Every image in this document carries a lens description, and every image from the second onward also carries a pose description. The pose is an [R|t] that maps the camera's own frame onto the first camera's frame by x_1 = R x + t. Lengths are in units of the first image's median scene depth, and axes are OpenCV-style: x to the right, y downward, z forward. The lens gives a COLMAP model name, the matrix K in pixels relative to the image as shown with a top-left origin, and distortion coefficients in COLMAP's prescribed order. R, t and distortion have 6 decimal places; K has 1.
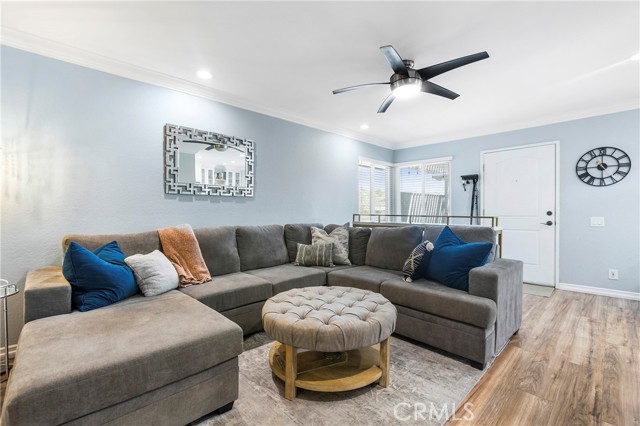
lens RADIAL K [[288.8, 0, 324.3], [0, 288.8, 213.1], [0, 0, 1]] dist [-0.008198, 0.001974]
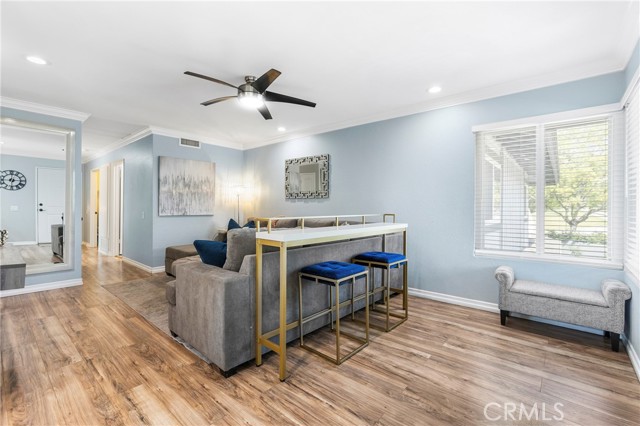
lens RADIAL K [[288.8, 0, 324.7], [0, 288.8, 208.4], [0, 0, 1]] dist [-0.008198, 0.001974]
pose [[0.087033, 0.010050, -0.996155, 1.660777], [-0.014672, 0.999854, 0.008805, -0.030609], [0.996097, 0.013849, 0.087168, 1.378989]]
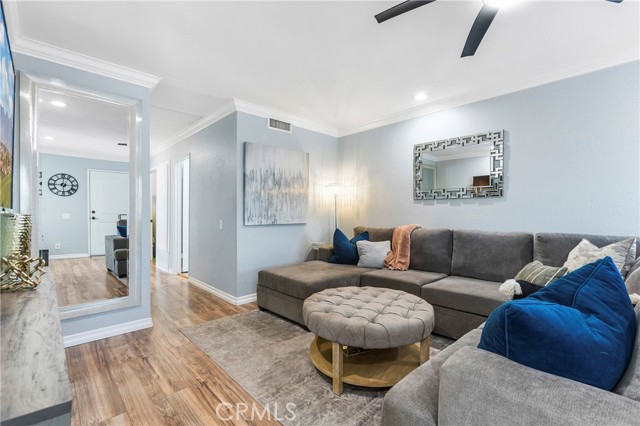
lens RADIAL K [[288.8, 0, 319.4], [0, 288.8, 214.0], [0, 0, 1]] dist [-0.008198, 0.001974]
pose [[-0.021071, 0.008397, -0.999743, 0.945831], [-0.006403, 0.999943, 0.008533, -0.015010], [0.999757, 0.006581, -0.021016, 0.761797]]
